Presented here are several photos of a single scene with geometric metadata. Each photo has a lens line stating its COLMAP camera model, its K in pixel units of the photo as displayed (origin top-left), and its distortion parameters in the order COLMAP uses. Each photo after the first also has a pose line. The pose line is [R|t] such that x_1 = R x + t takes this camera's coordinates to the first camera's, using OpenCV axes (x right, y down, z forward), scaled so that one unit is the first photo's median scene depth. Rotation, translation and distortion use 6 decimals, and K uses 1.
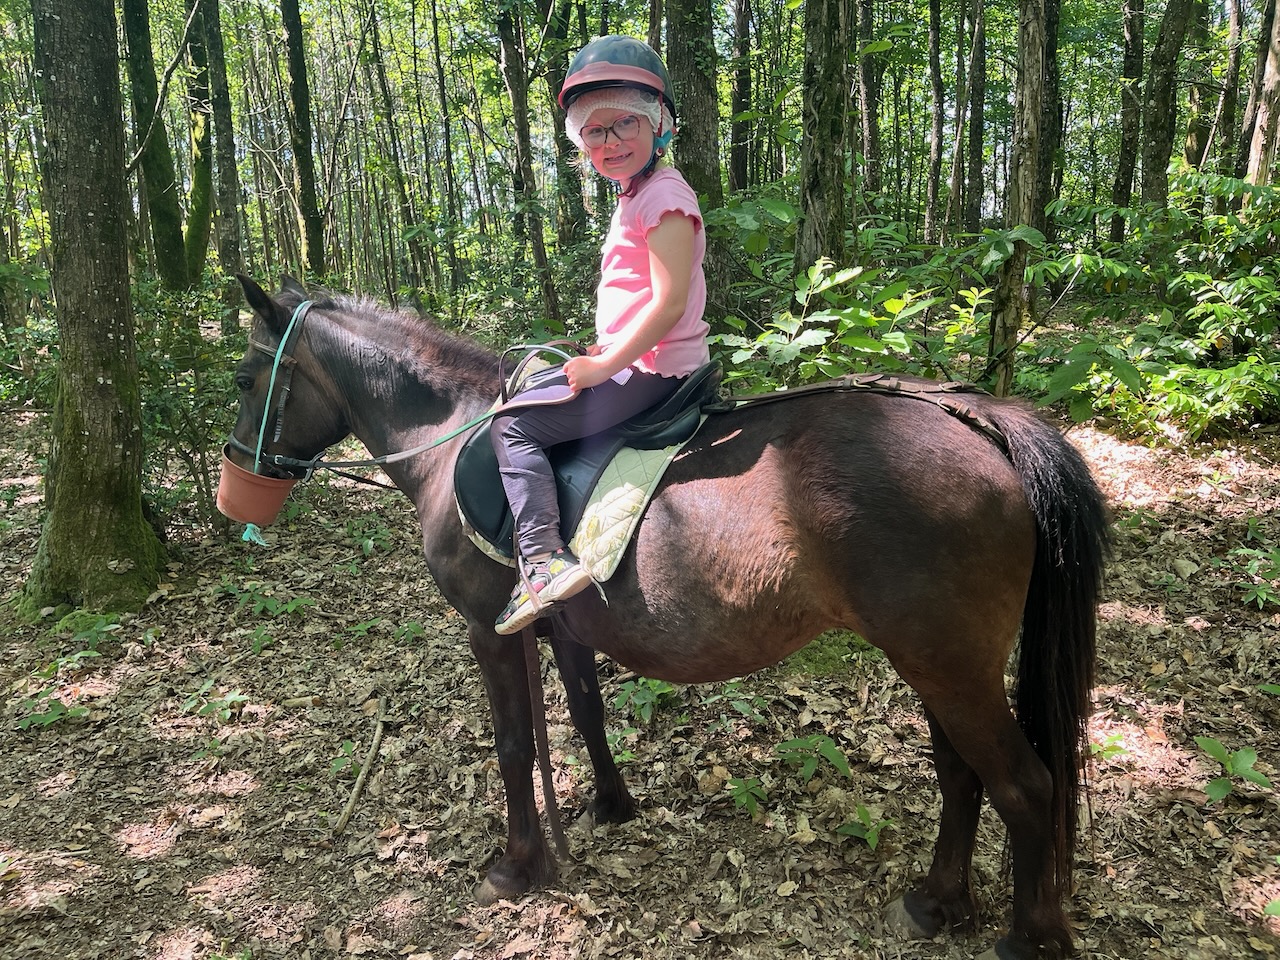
lens RADIAL K [[976.6, 0, 650.5], [0, 976.6, 482.2], [0, 0, 1]] dist [0.066554, -0.093383]
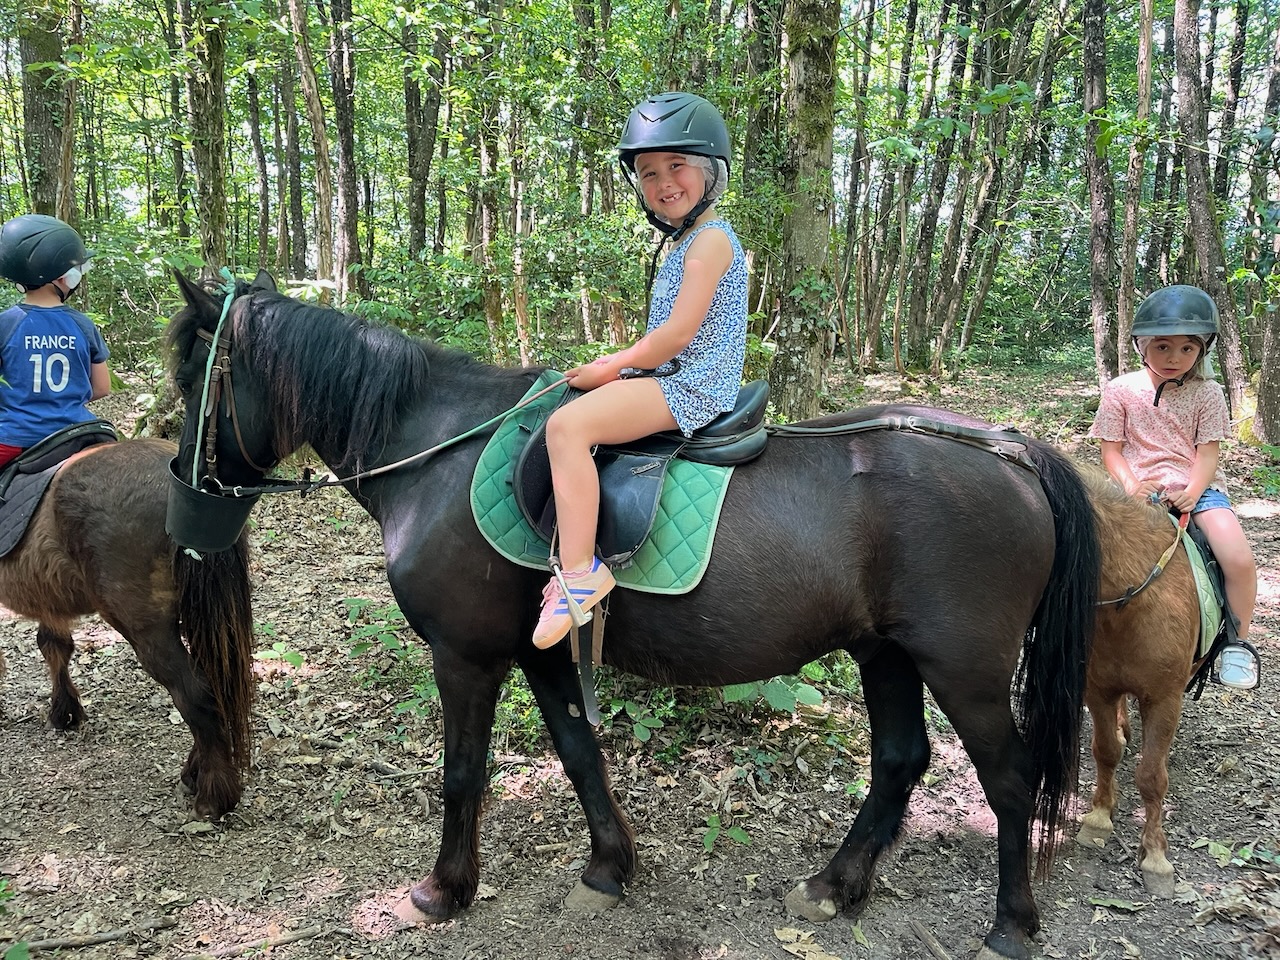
lens RADIAL K [[976.6, 0, 632.2], [0, 976.6, 475.1], [0, 0, 1]] dist [0.066554, -0.093383]
pose [[0.806617, -0.041267, 0.589633, -0.343494], [0.073015, 0.996876, -0.030115, 0.266369], [-0.586548, 0.067343, 0.807110, -1.053232]]
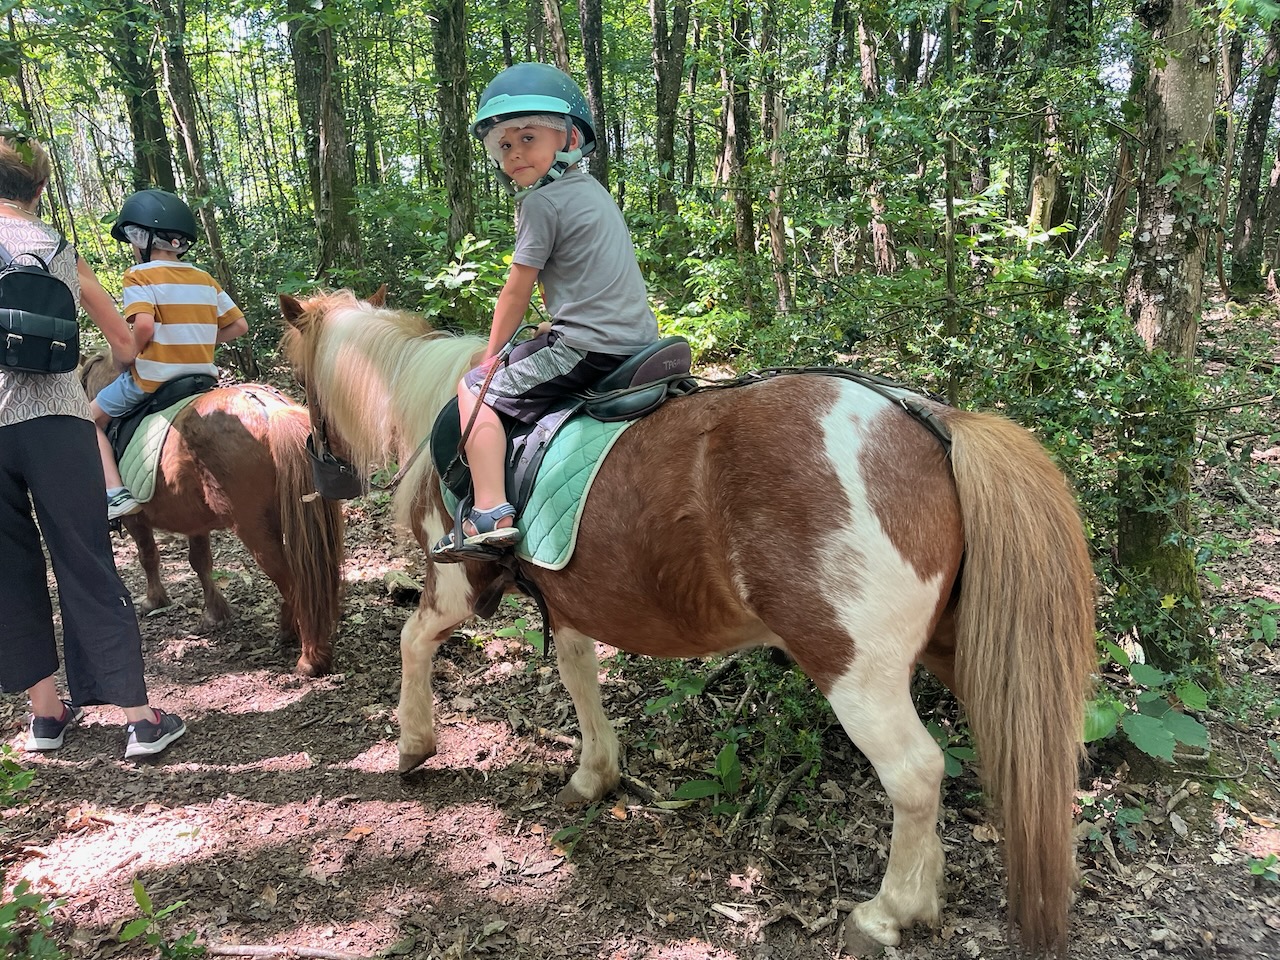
lens RADIAL K [[976.6, 0, 643.1], [0, 976.6, 476.3], [0, 0, 1]] dist [0.066554, -0.093383]
pose [[0.923963, -0.077248, 0.374599, -0.258260], [0.078961, 0.996819, 0.010799, 0.242569], [-0.374242, 0.019600, 0.927124, -0.873905]]
